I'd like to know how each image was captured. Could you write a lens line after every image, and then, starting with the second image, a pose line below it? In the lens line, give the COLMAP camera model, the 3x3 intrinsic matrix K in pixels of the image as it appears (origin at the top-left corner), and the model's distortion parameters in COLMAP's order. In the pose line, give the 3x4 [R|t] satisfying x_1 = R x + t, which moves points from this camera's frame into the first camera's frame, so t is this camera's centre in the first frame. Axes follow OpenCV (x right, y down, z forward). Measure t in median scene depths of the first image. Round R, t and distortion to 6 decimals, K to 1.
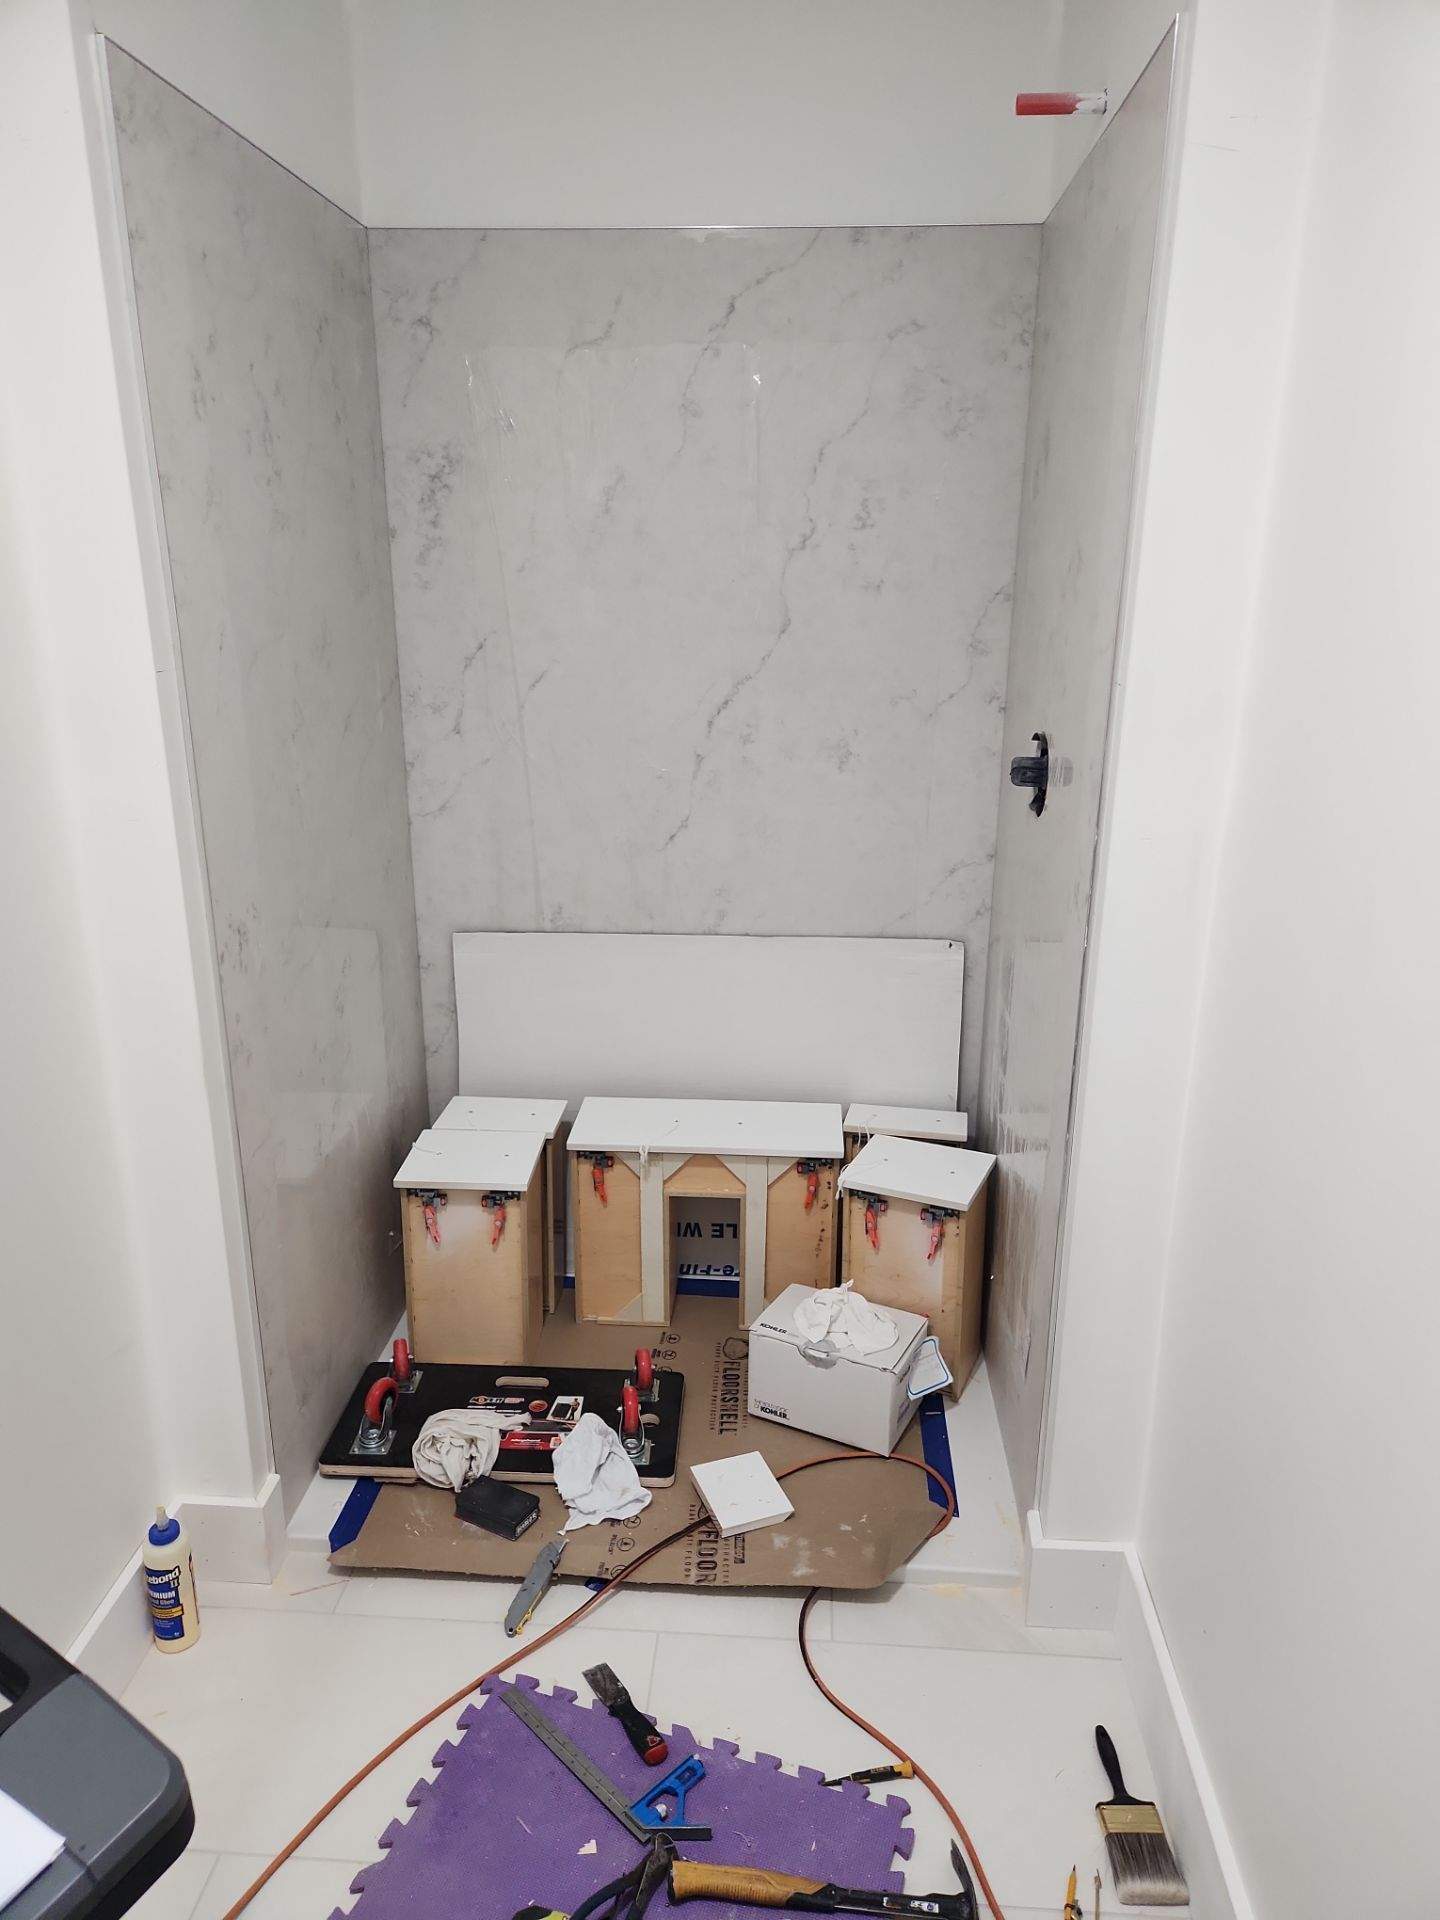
lens RADIAL K [[1294.6, 0, 734.5], [0, 1294.6, 975.2], [0, 0, 1]] dist [0.052956, -0.032320]
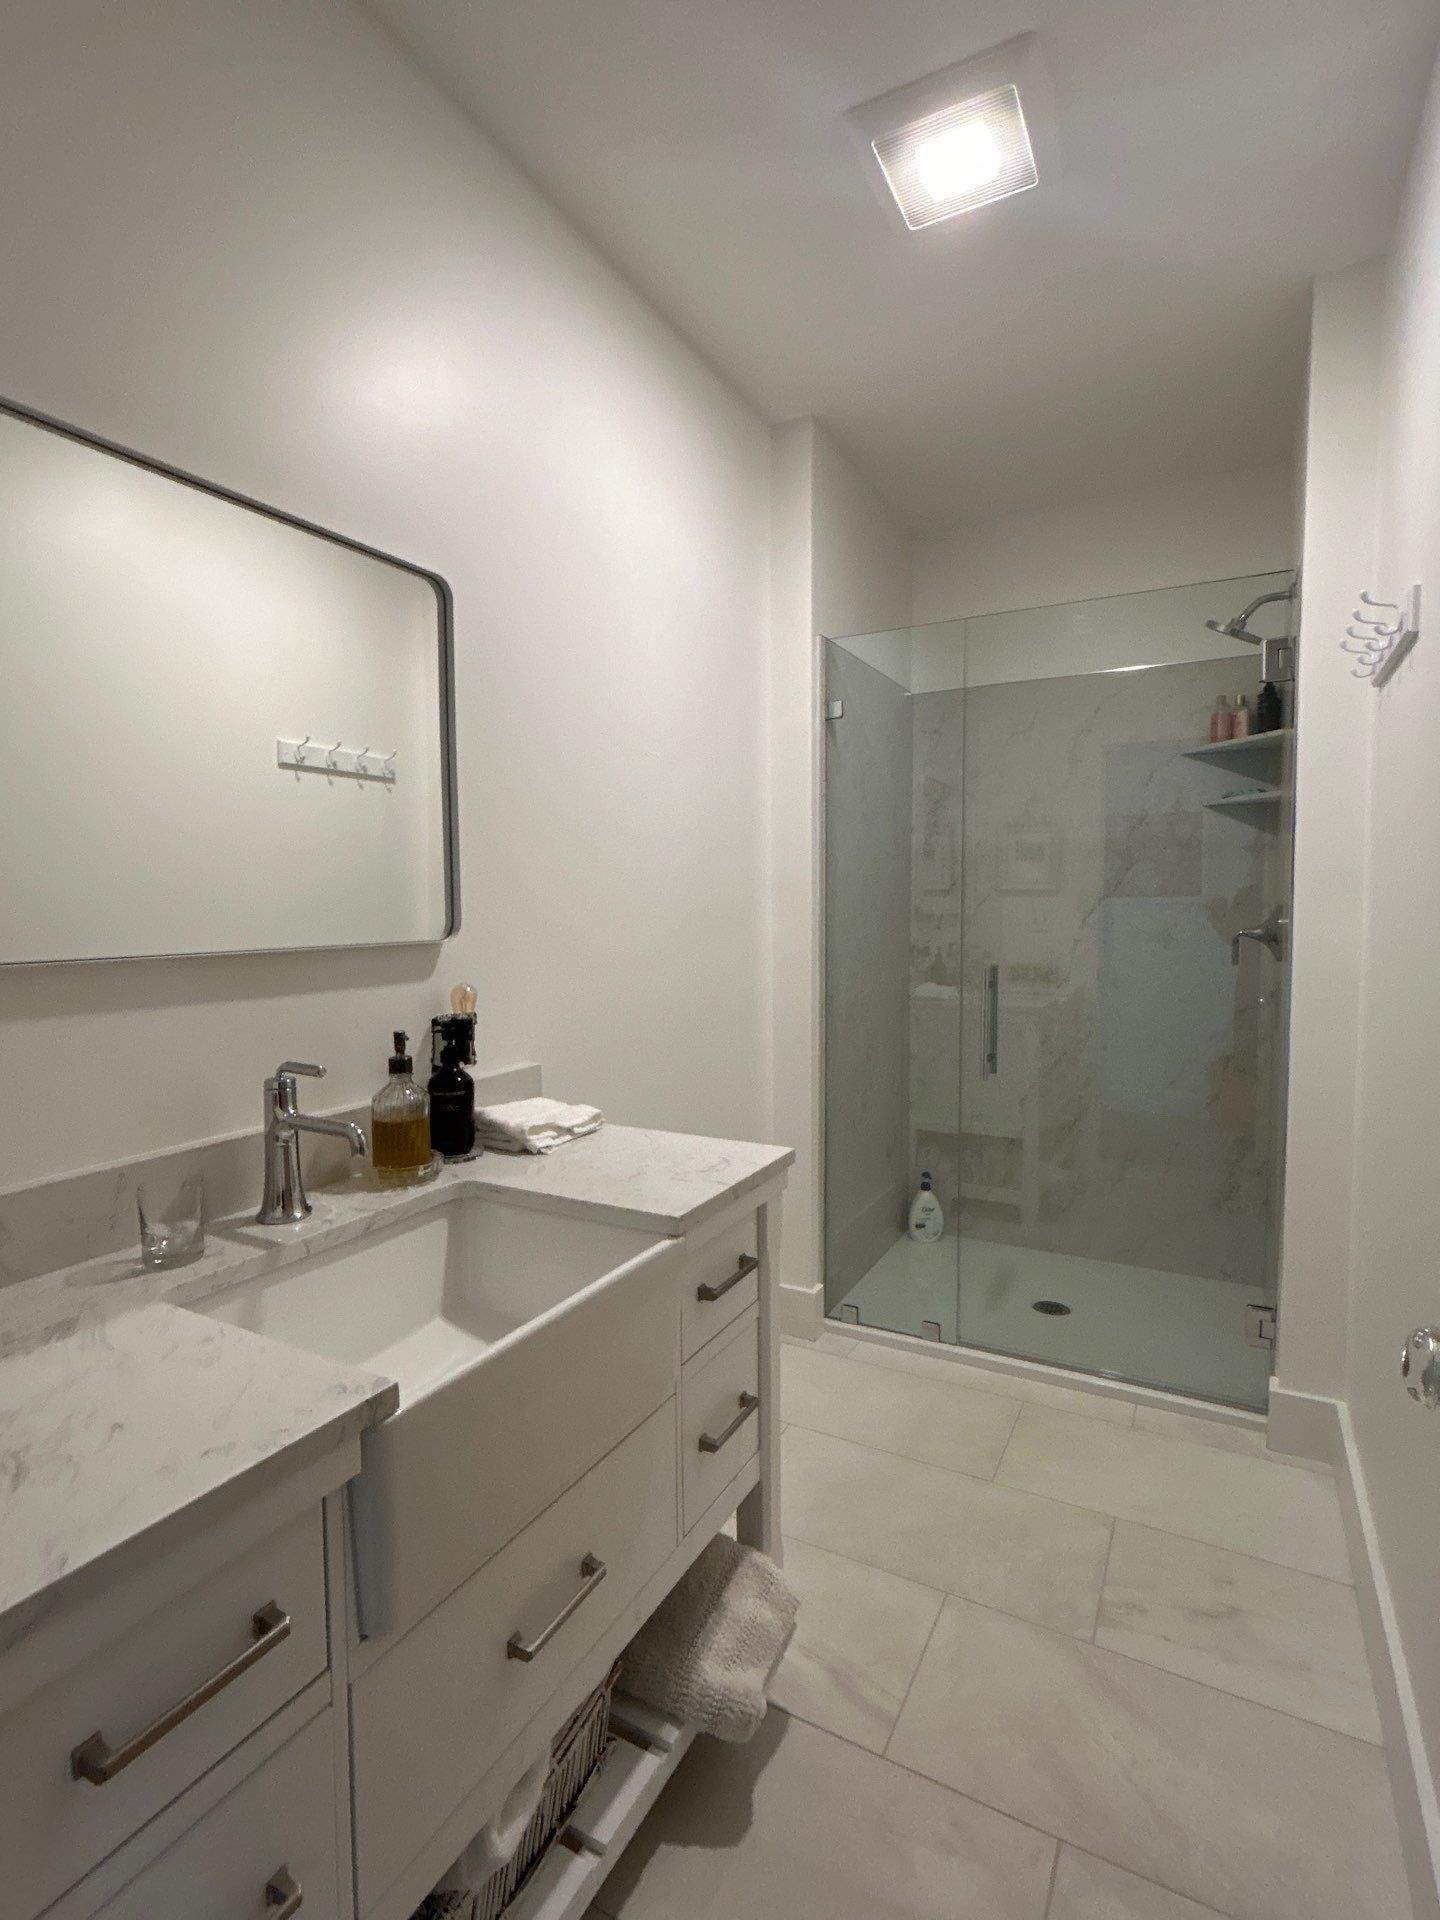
lens RADIAL K [[919.8, 0, 723.0], [0, 919.8, 958.1], [0, 0, 1]] dist [-0.000181, -0.000858]
pose [[0.906122, 0.012417, -0.422834, 0.074183], [-0.113675, 0.969949, -0.215119, 0.196535], [0.407457, 0.242990, 0.880304, -0.320984]]
